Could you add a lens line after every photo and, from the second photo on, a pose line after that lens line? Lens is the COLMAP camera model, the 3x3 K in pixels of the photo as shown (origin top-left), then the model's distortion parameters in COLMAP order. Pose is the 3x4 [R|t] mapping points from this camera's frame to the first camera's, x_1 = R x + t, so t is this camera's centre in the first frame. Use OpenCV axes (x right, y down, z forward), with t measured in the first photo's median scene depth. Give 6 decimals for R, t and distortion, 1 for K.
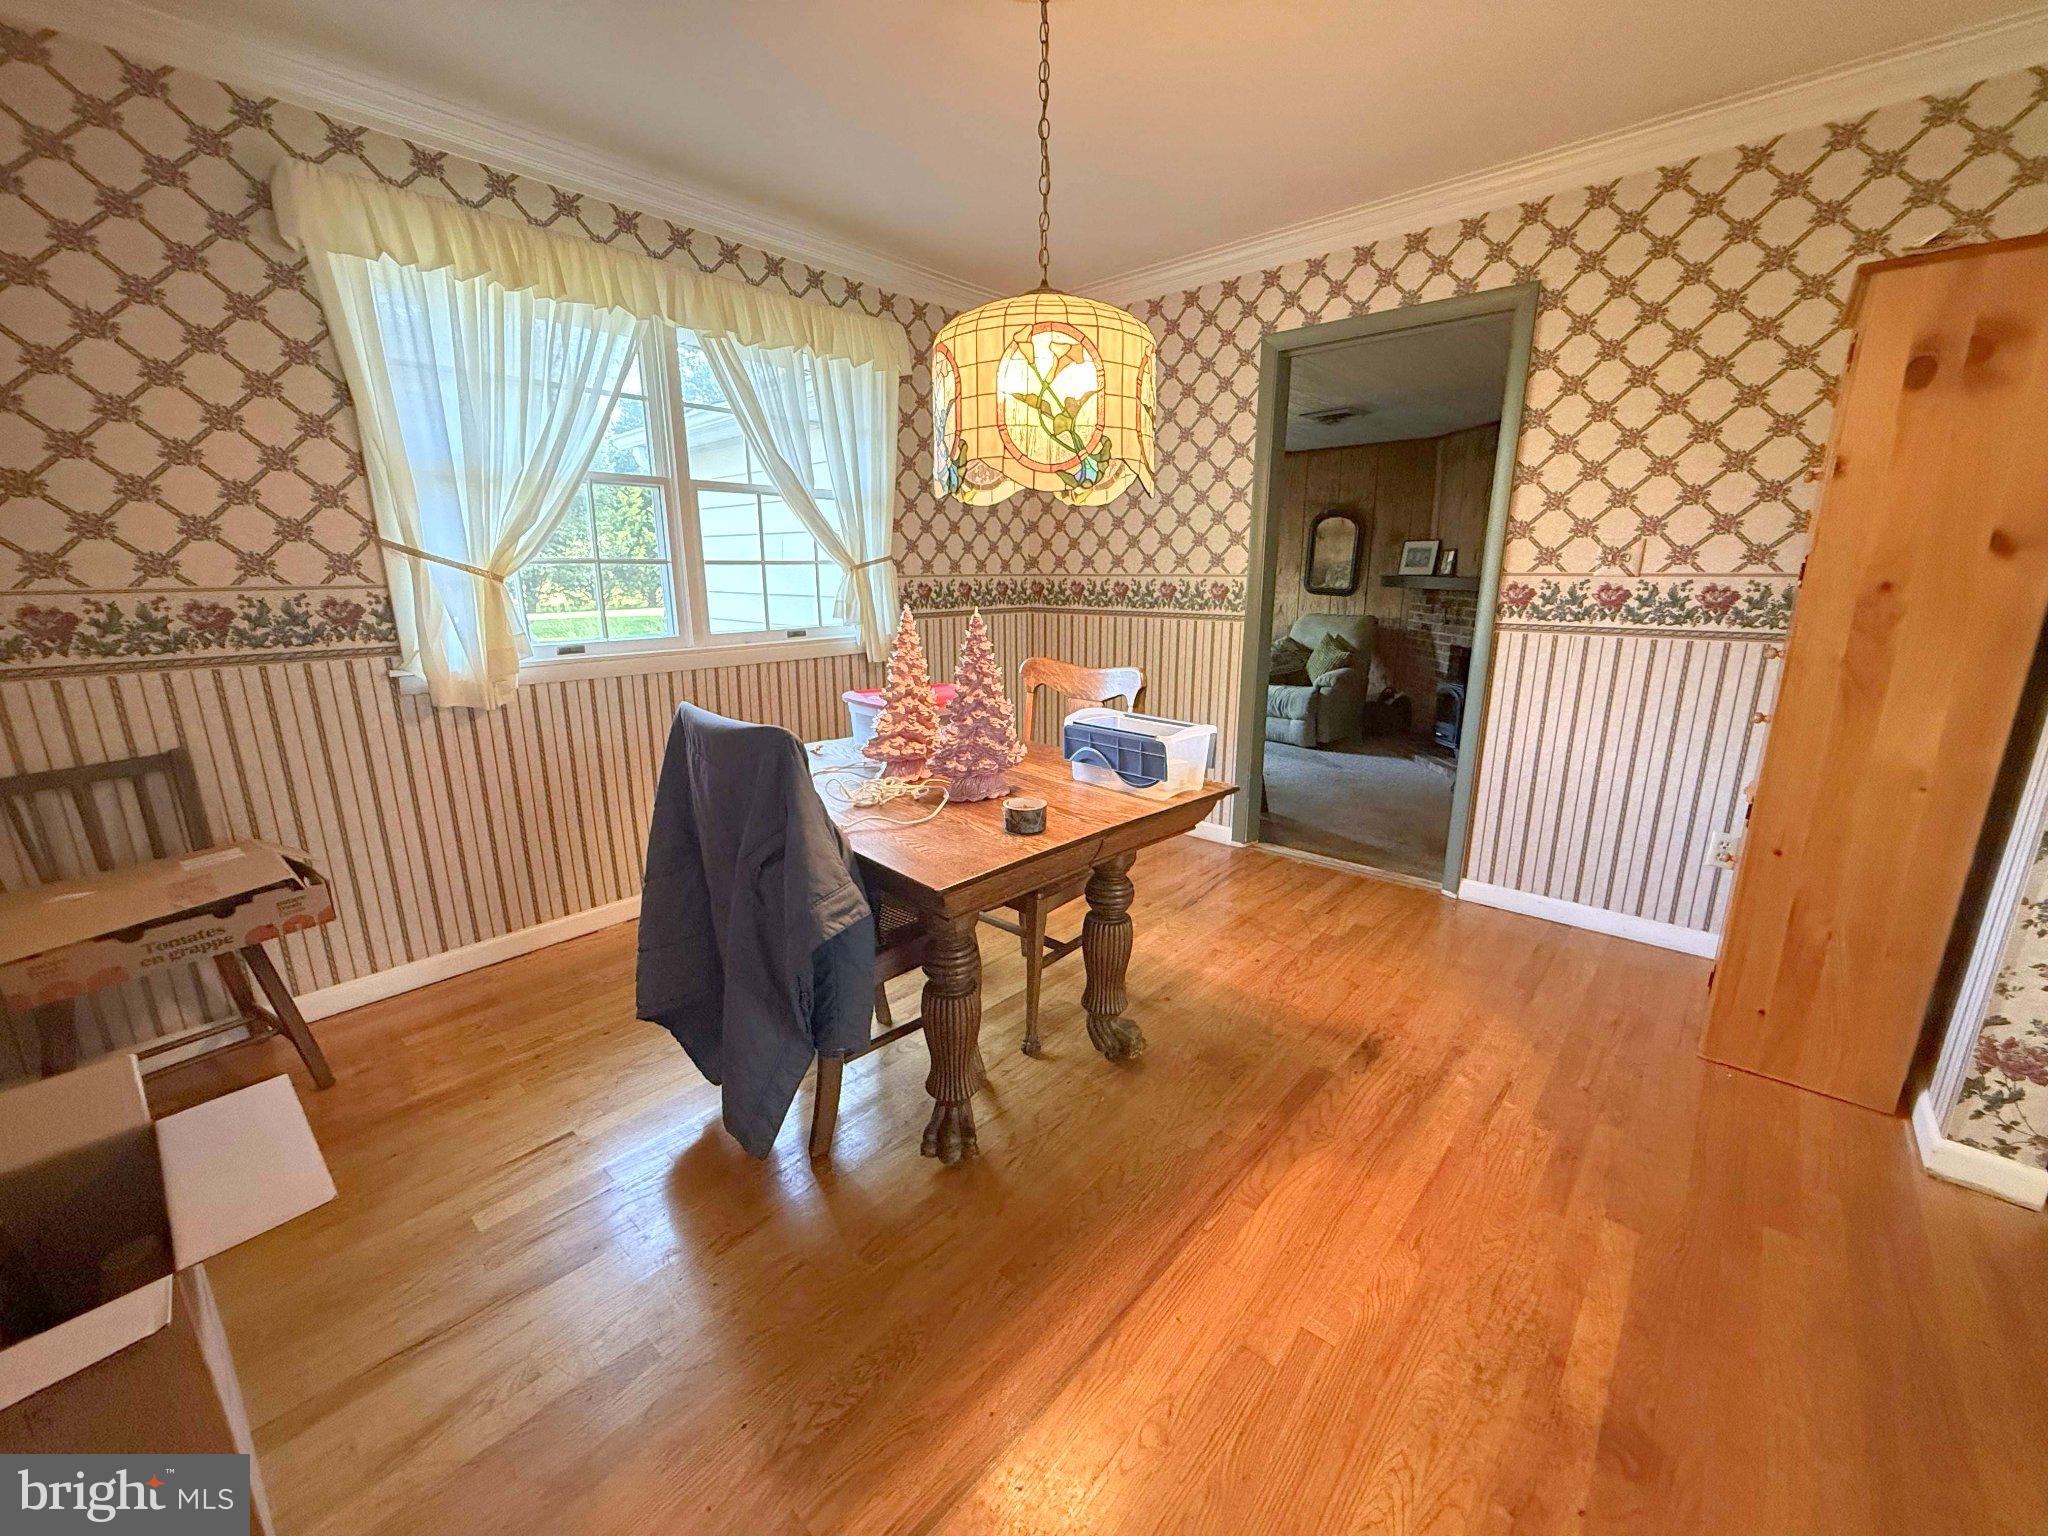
lens RADIAL K [[821.0, 0, 1025.5], [0, 821.0, 773.8], [0, 0, 1]] dist [0.000189, 0.000872]
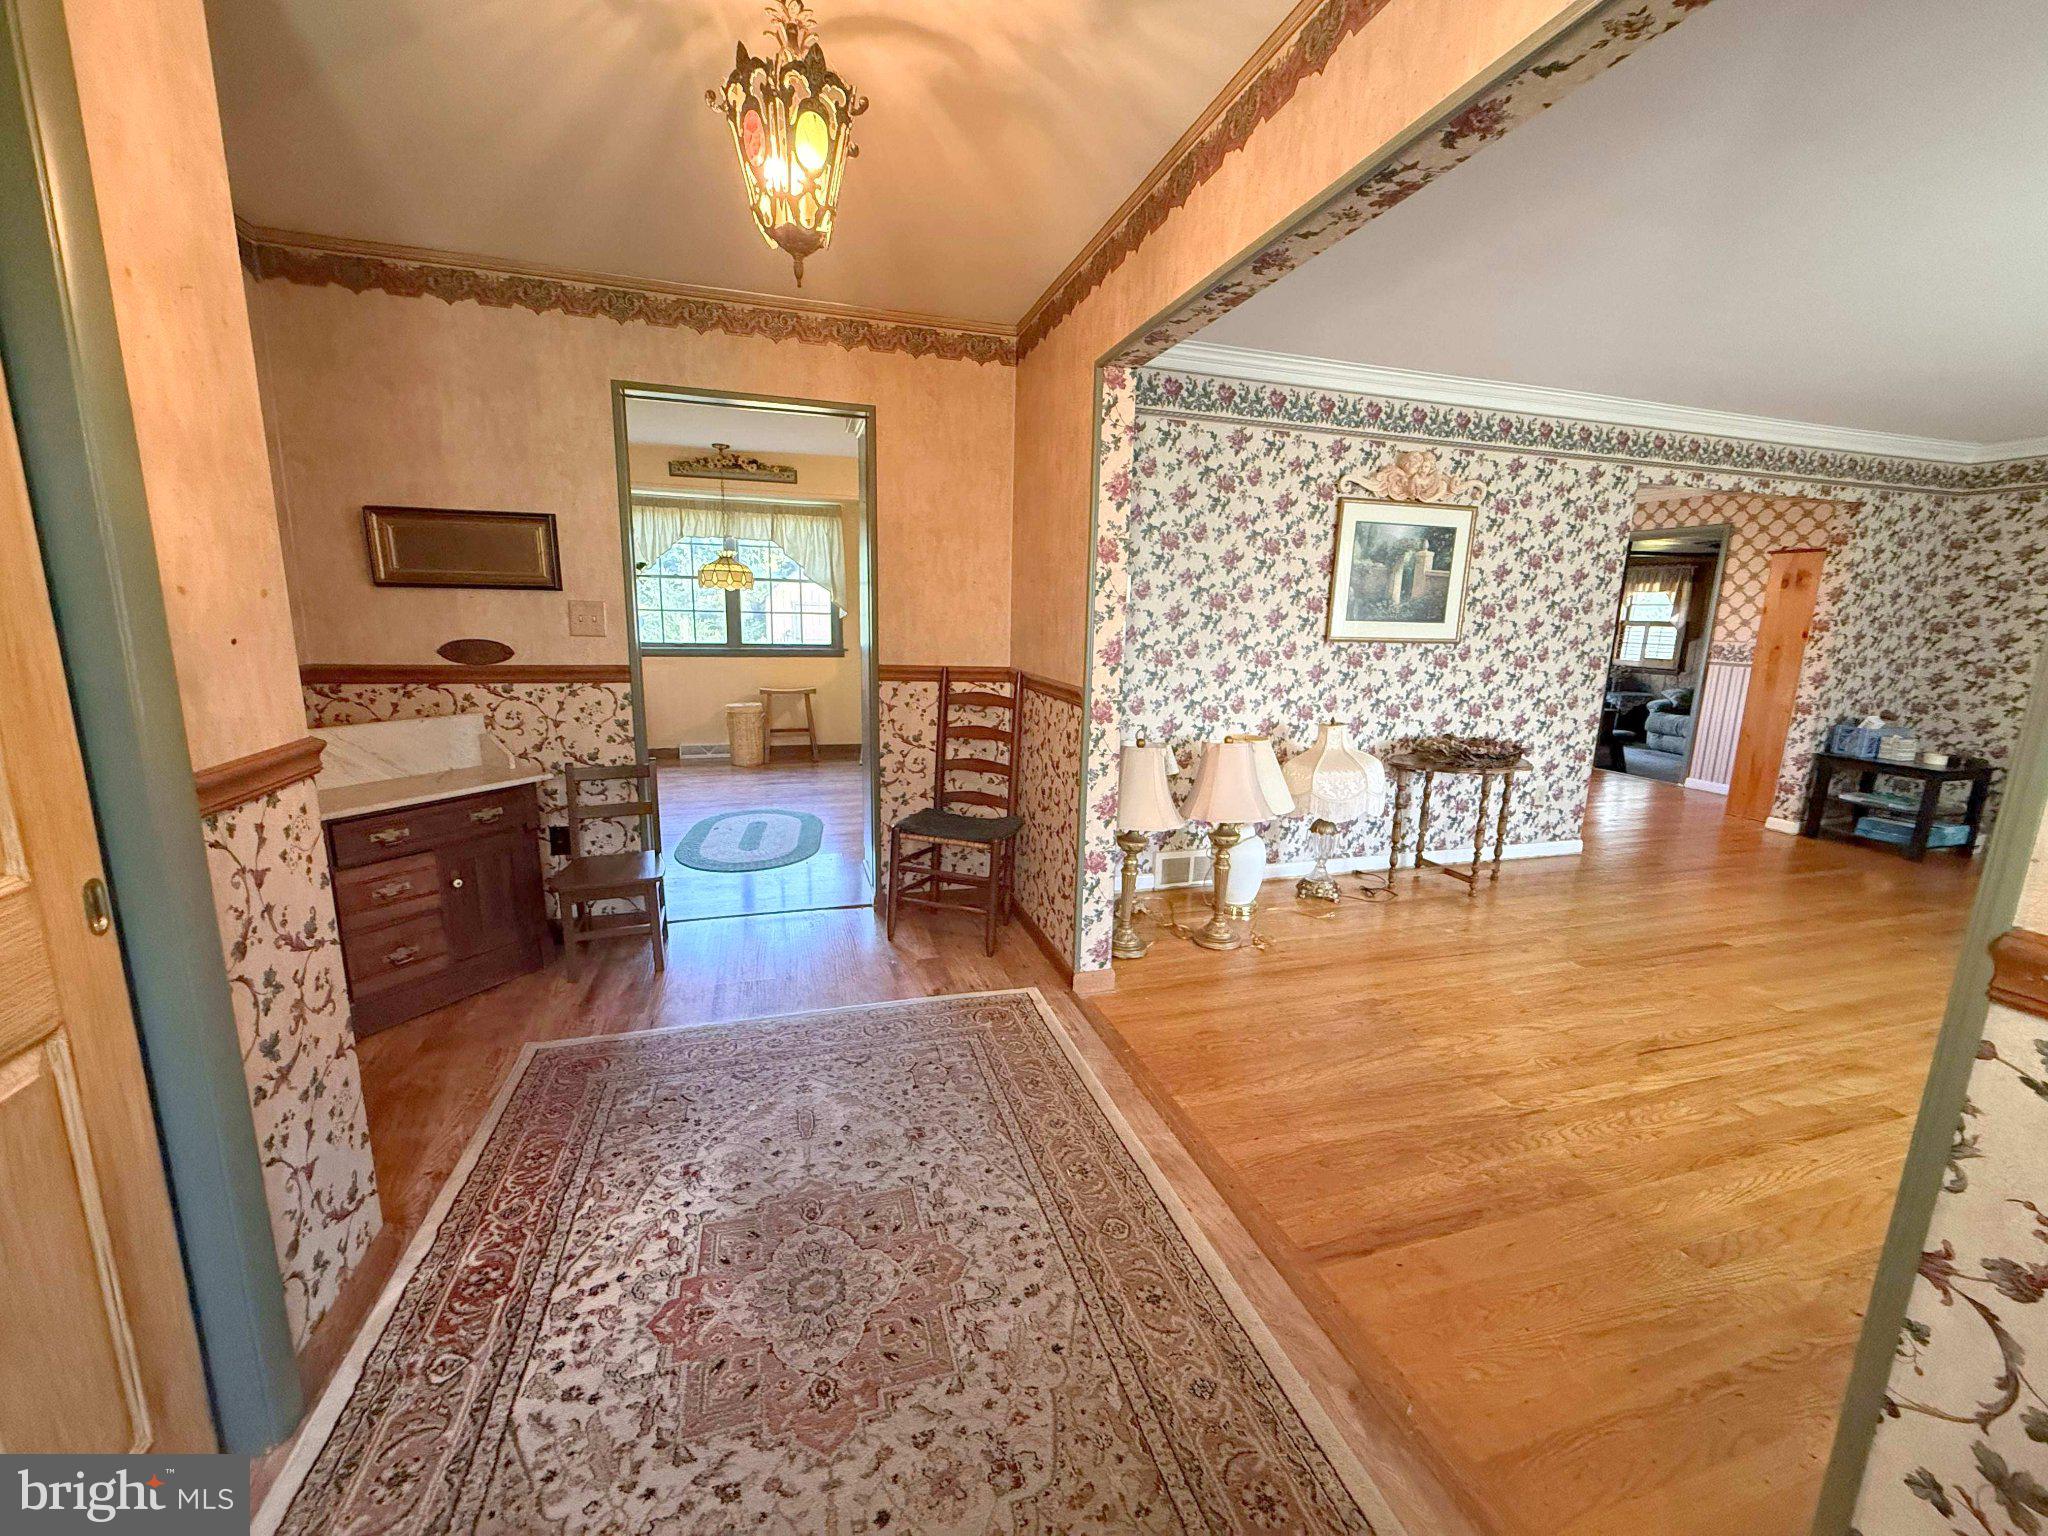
lens RADIAL K [[821.0, 0, 1025.9], [0, 821.0, 765.0], [0, 0, 1]] dist [0.000189, 0.000872]
pose [[0.852551, 0.117115, -0.509353, 0.156136], [-0.146102, 0.989121, -0.017116, 0.451014], [0.501808, 0.089010, 0.860387, -2.044027]]
